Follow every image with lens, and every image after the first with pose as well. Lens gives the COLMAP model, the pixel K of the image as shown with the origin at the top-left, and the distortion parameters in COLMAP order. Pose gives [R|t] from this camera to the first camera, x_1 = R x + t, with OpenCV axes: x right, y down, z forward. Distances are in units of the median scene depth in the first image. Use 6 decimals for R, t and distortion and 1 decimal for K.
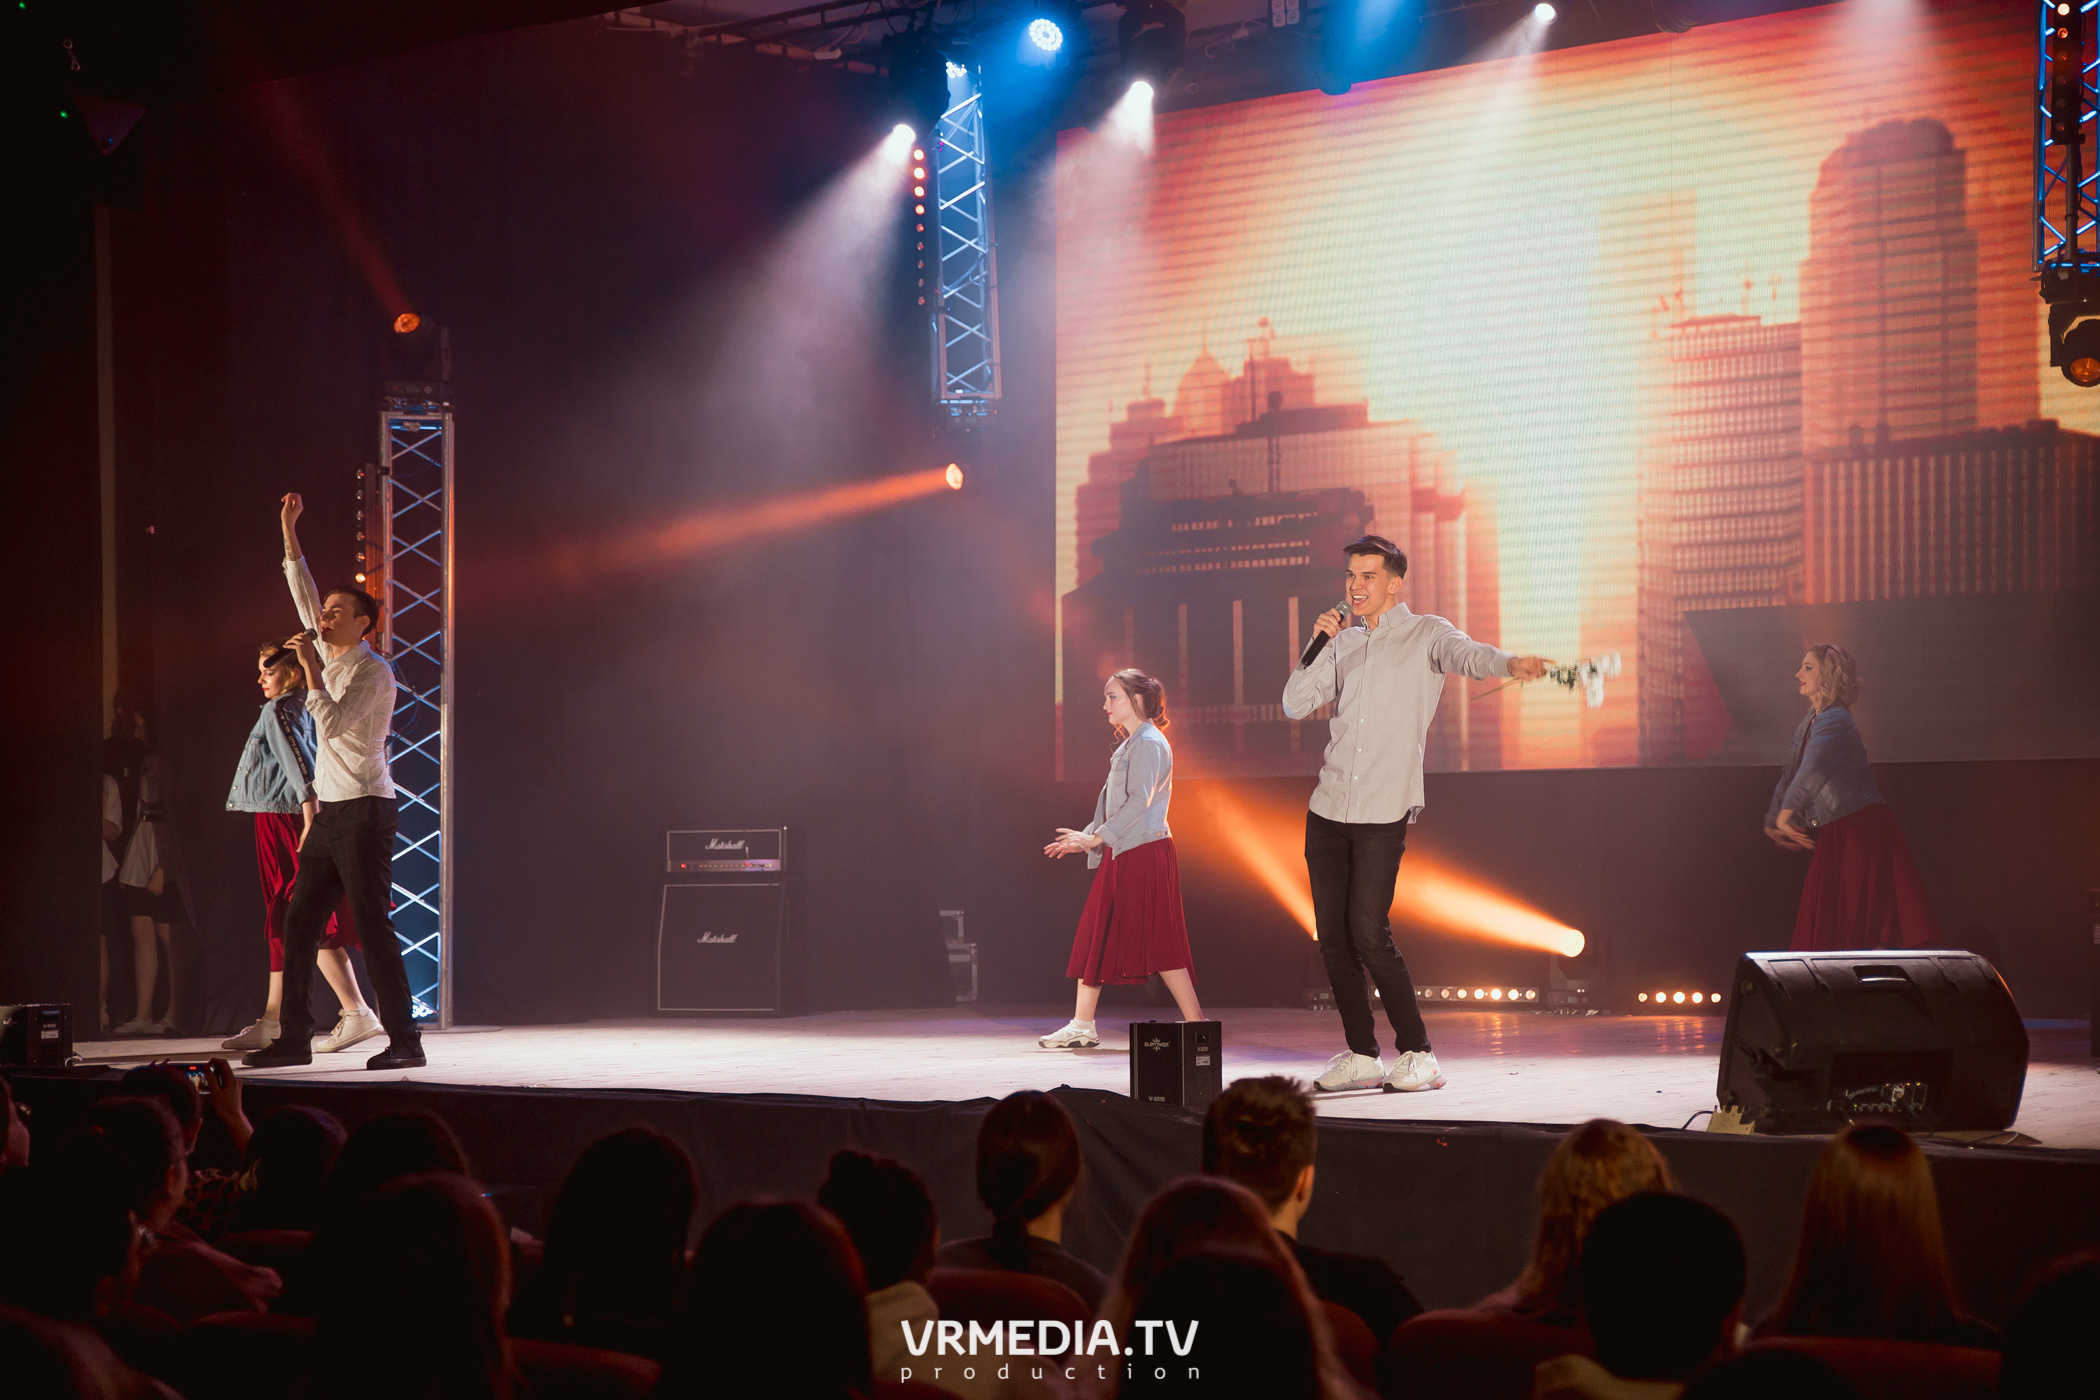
lens RADIAL K [[3101.8, 0, 1102.6], [0, 3101.8, 696.6], [0, 0, 1]] dist [0.035483, 0.136314]
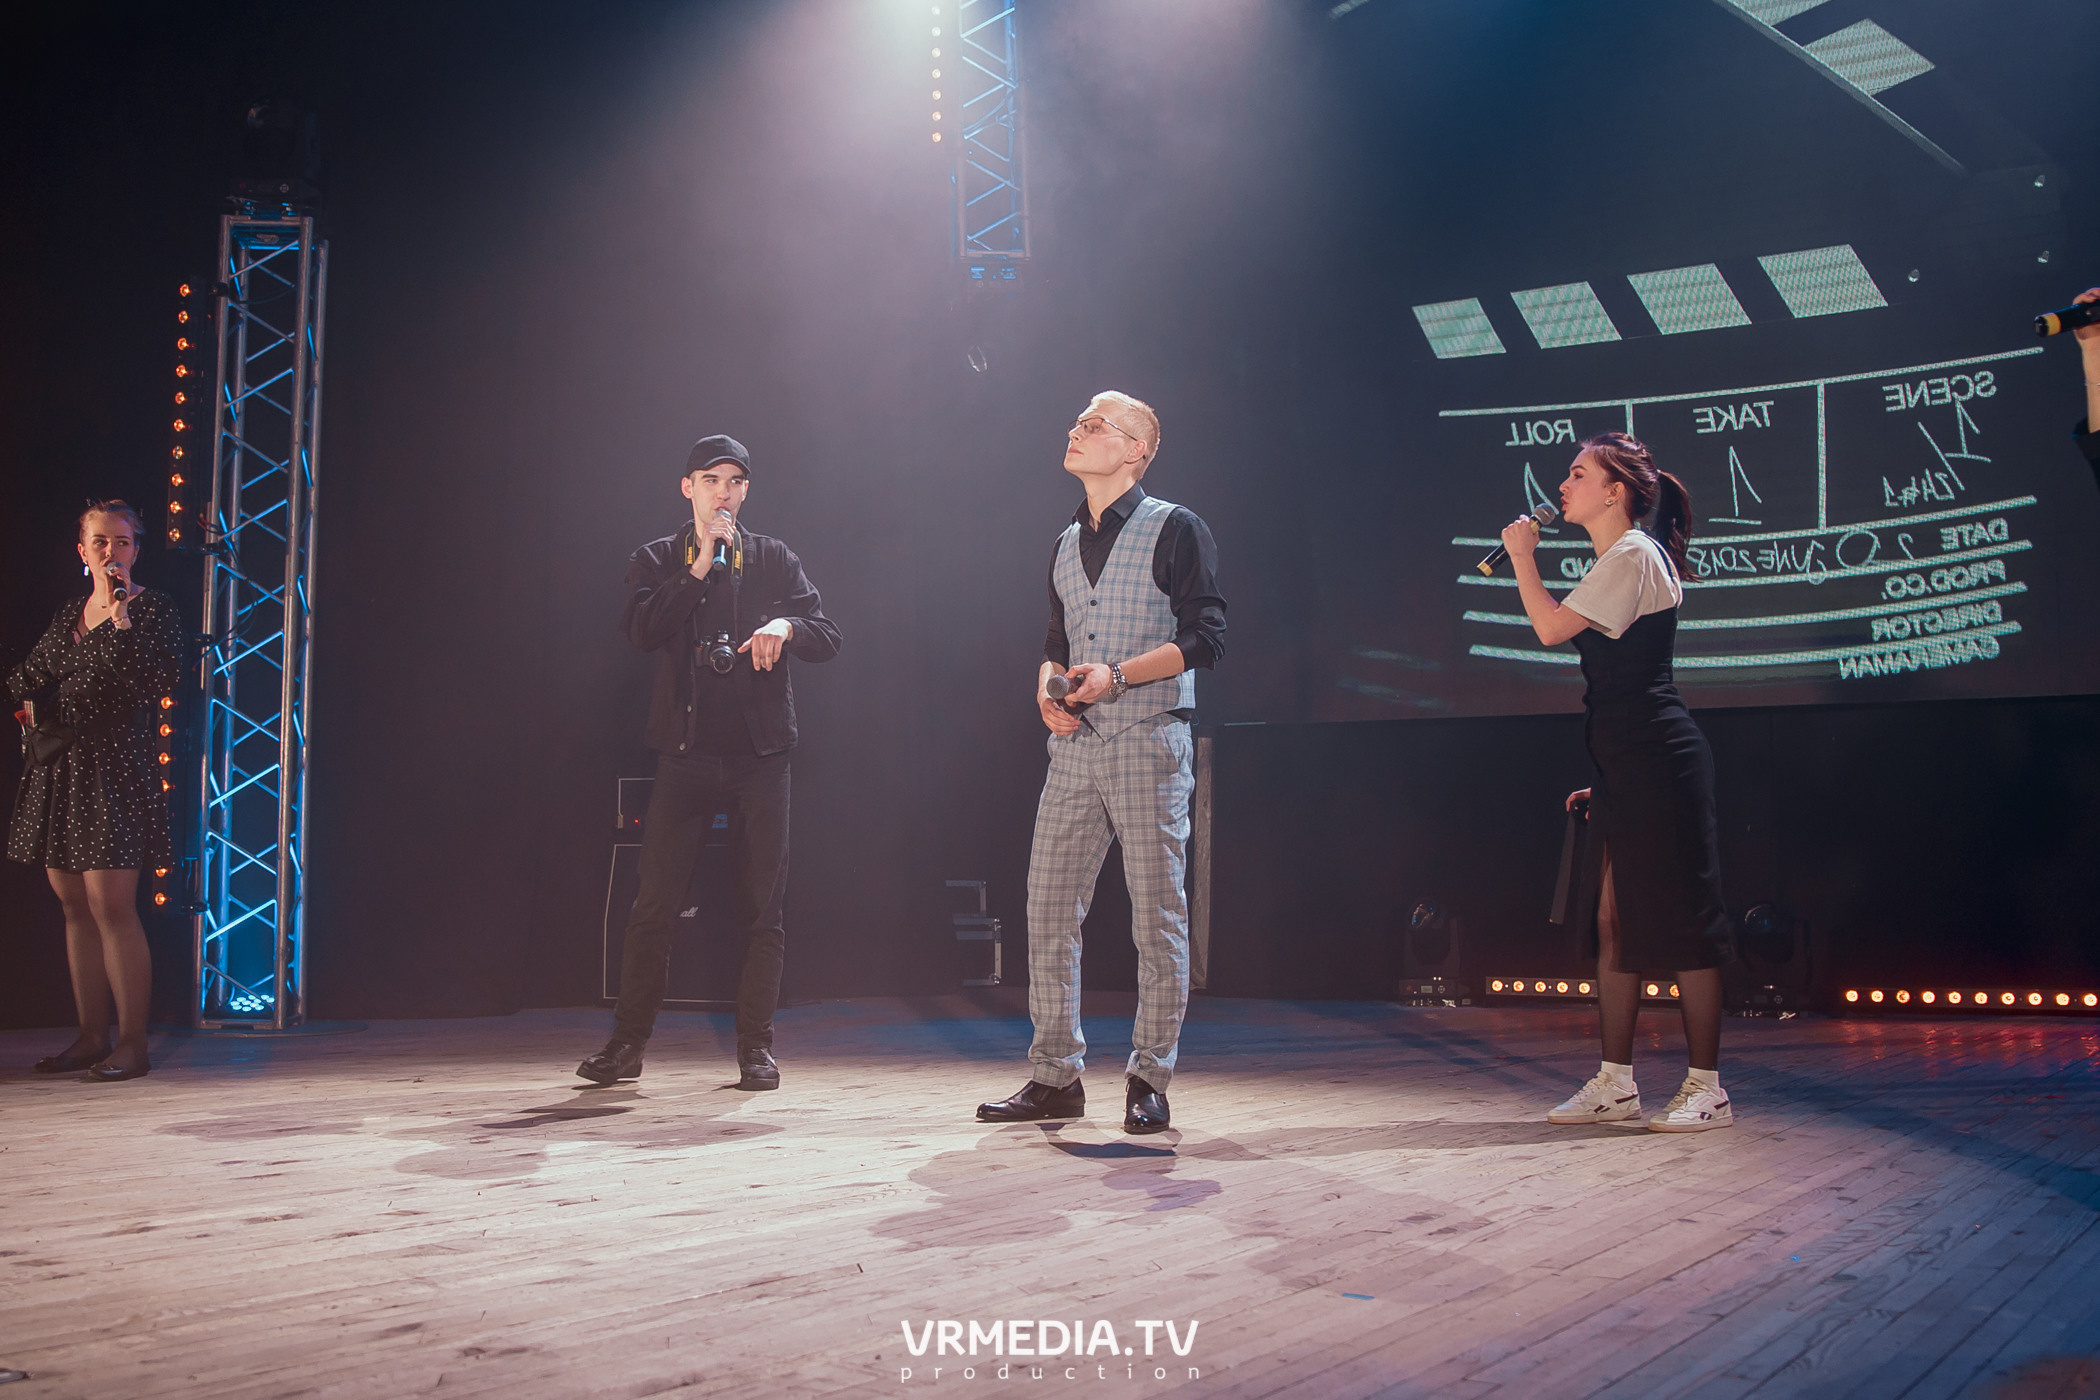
lens RADIAL K [[1936.2, 0, 1050.0], [0, 1936.2, 700.0], [0, 0, 1]] dist [-0.140057, 0.091826]
pose [[0.999684, 0.006549, -0.024280, -0.016227], [-0.007152, 0.999666, -0.024827, 0.037373], [0.024109, 0.024993, 0.999397, 0.541392]]
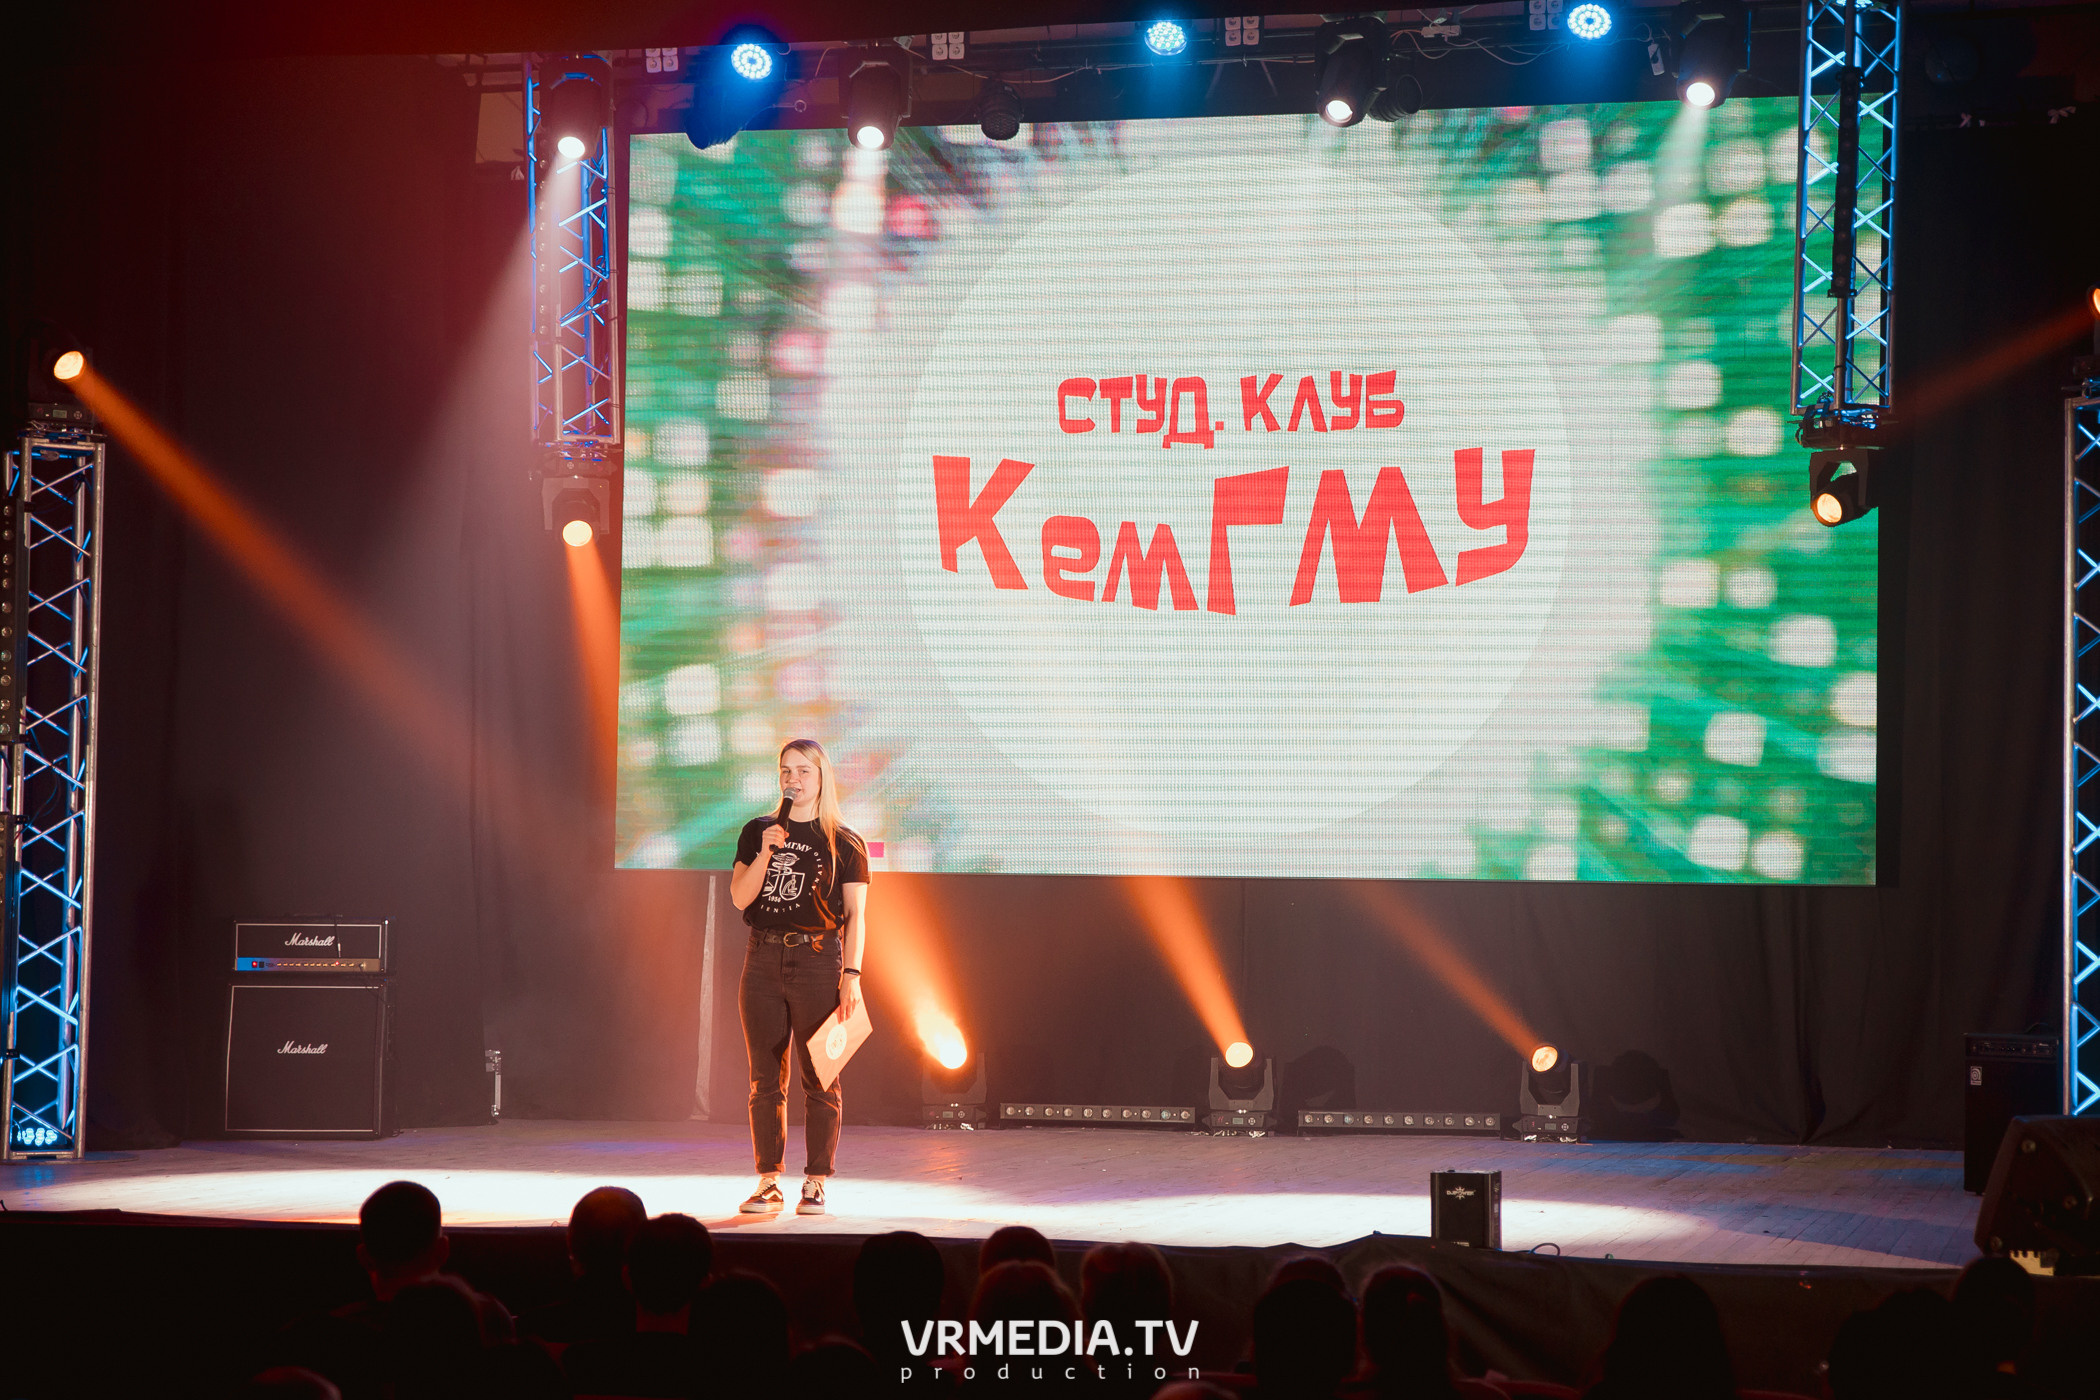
lens RADIAL K [[4000.7, 0, 1050.0], [0, 4000.7, 700.0], [0, 0, 1]] dist [0.031613, 0.268371]
pose [[0.939235, 0.036798, 0.341296, -0.338769], [-0.038915, 0.999242, -0.000644, -0.029416], [-0.341061, -0.012677, 0.939956, -0.137740]]
